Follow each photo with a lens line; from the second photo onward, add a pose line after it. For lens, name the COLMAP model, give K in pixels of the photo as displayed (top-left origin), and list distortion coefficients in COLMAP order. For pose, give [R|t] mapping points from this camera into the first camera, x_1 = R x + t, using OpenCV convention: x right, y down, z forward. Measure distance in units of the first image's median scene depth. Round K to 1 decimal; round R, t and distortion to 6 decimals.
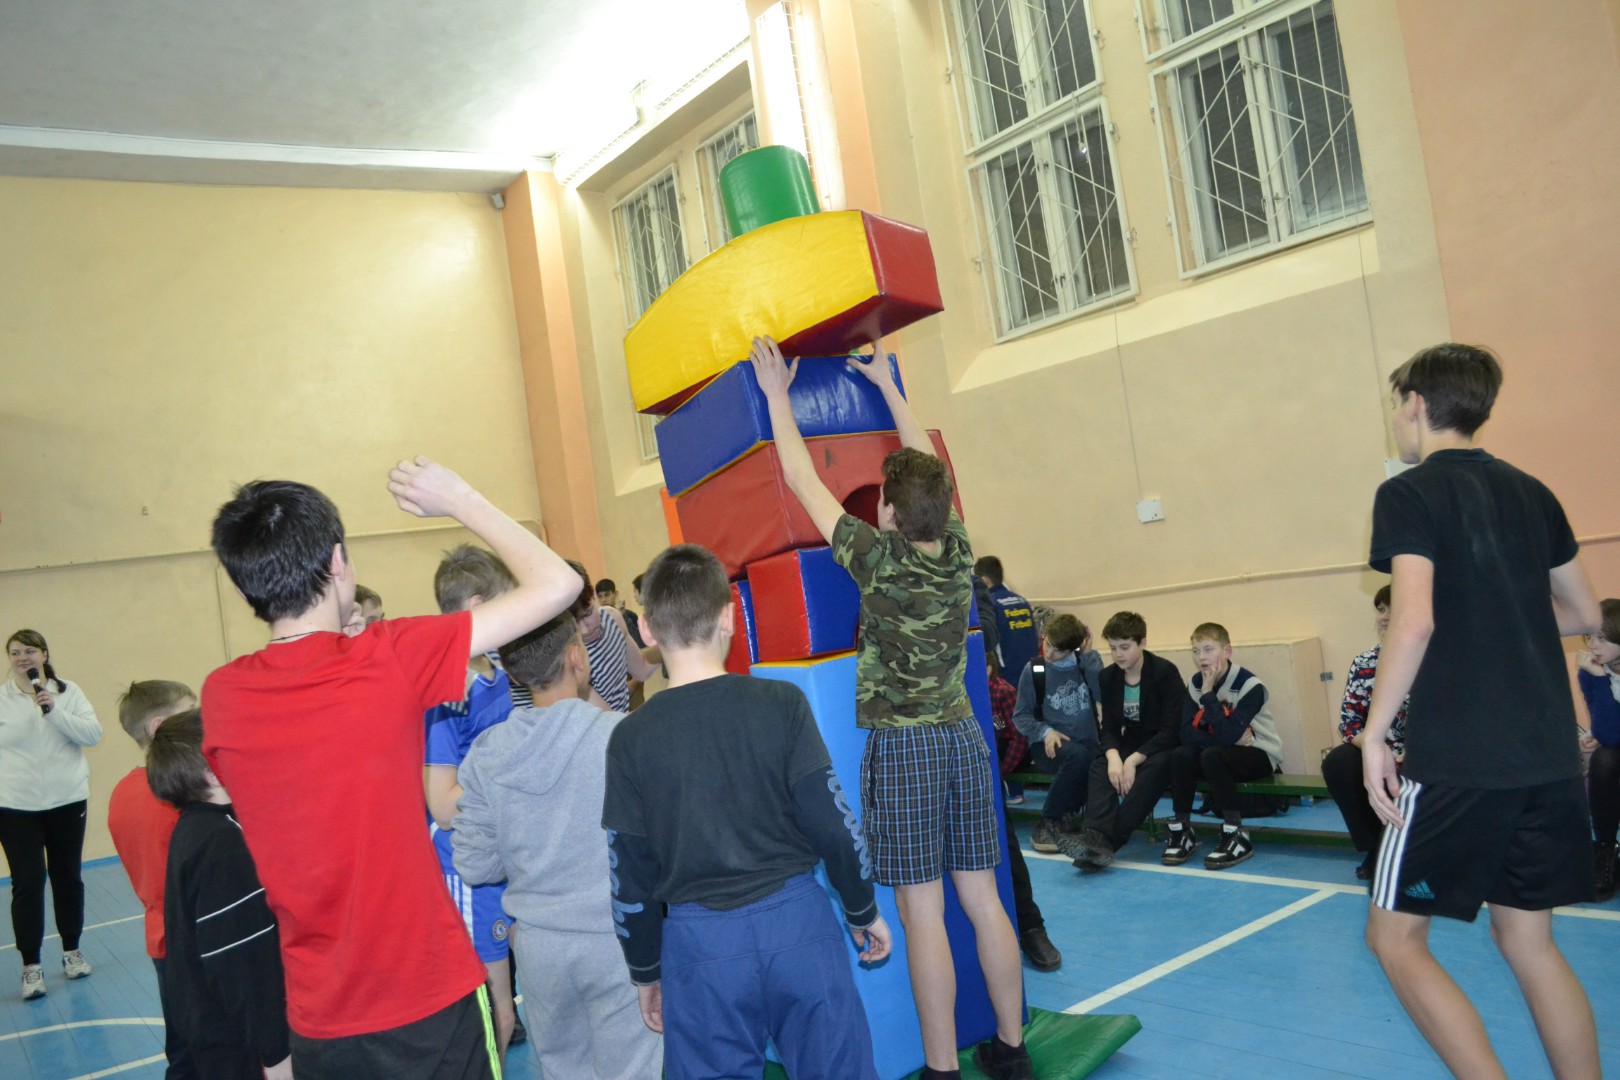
lens RADIAL K [[1307.4, 0, 810.1], [0, 1307.4, 548.2], [0, 0, 1]] dist [-0.083761, 0.012558]
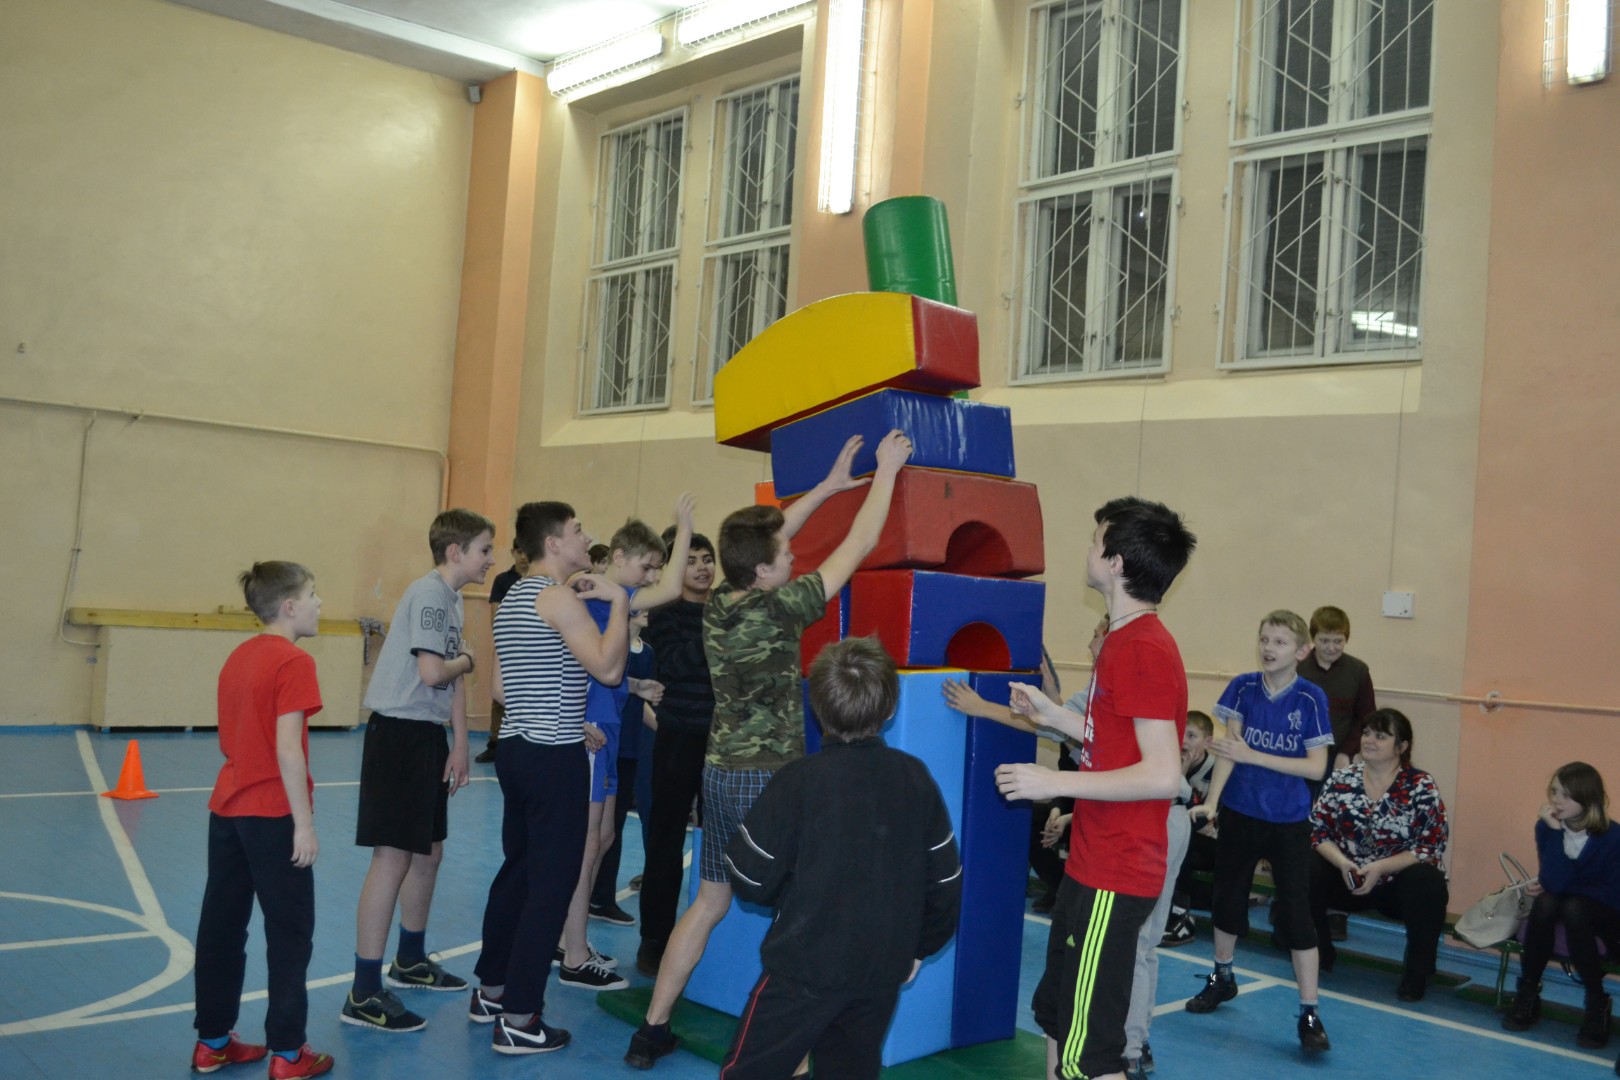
lens RADIAL K [[1527.7, 0, 810.0], [0, 1527.7, 540.0], [0, 0, 1]] dist [-0.059286, -0.019745]
pose [[0.972068, 0.210991, 0.102795, -0.103579], [-0.210171, 0.977483, -0.018866, 0.008034], [-0.104461, -0.003266, 0.994524, -0.122814]]
